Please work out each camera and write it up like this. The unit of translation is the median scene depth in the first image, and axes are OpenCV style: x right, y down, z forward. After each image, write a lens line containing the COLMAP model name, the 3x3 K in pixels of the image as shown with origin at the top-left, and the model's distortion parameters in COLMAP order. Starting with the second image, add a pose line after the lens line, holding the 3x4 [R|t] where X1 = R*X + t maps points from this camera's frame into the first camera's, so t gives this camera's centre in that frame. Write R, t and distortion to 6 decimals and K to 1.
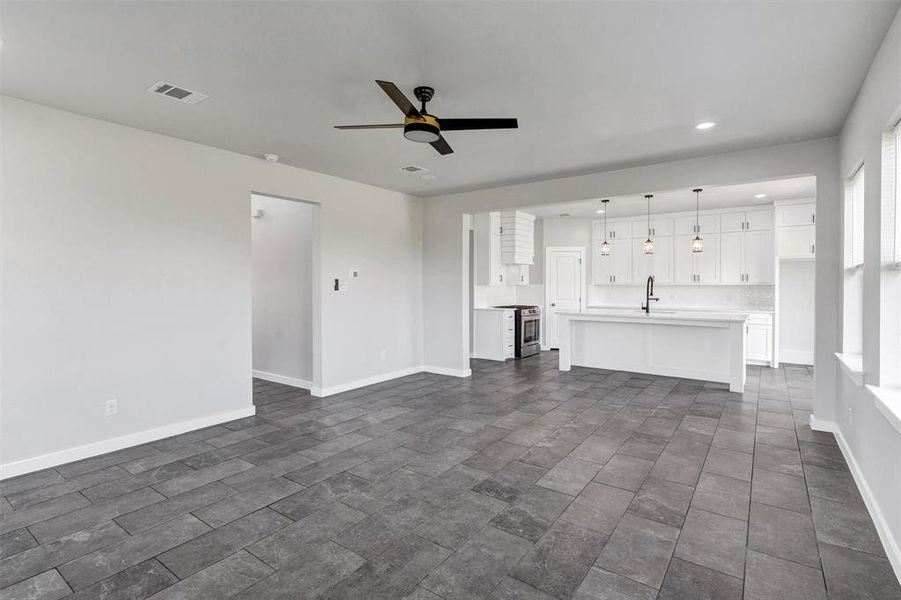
lens RADIAL K [[431.5, 0, 454.6], [0, 431.5, 289.9], [0, 0, 1]] dist [0.004077, 0.000406]
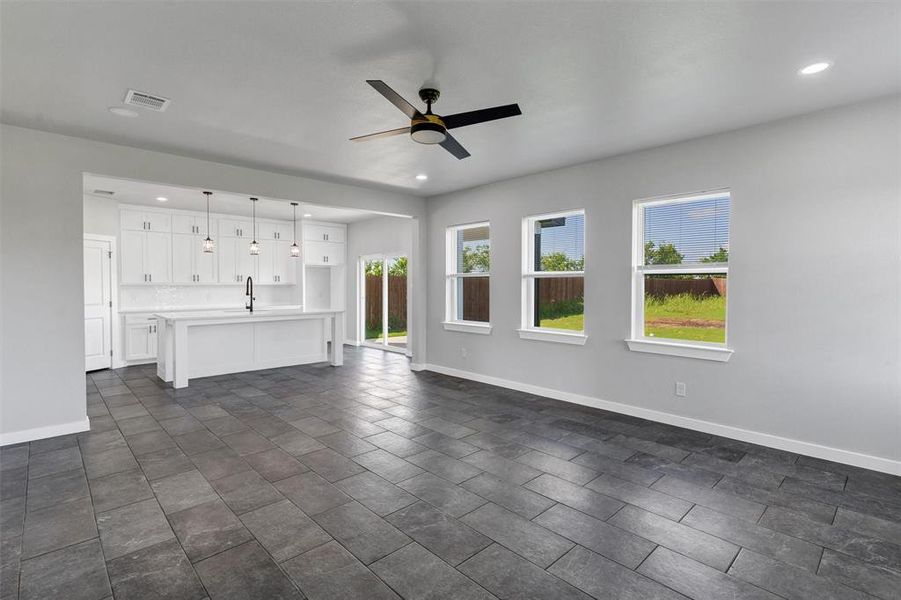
lens RADIAL K [[431.5, 0, 450.8], [0, 431.5, 292.8], [0, 0, 1]] dist [0.004077, 0.000406]
pose [[0.192374, -0.015525, 0.981199, -0.371984], [0.010199, 0.999852, 0.013820, -0.001078], [-0.981269, 0.007349, 0.192504, 0.265866]]
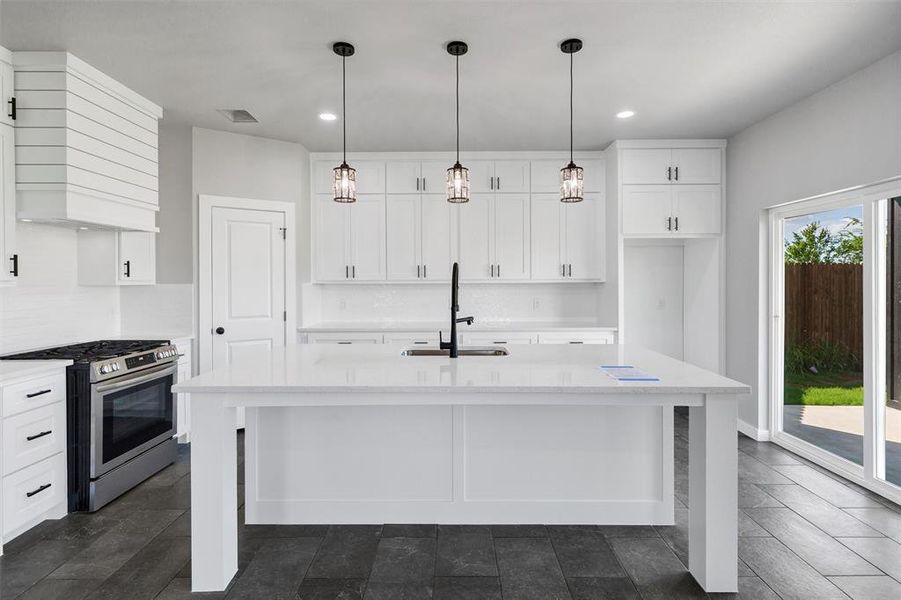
lens RADIAL K [[431.5, 0, 453.7], [0, 431.5, 282.7], [0, 0, 1]] dist [0.004077, 0.000406]
pose [[0.804304, -0.003685, 0.594206, 0.175853], [0.010695, 0.999909, -0.008276, -0.007828], [-0.594121, 0.013011, 0.804270, 0.556920]]
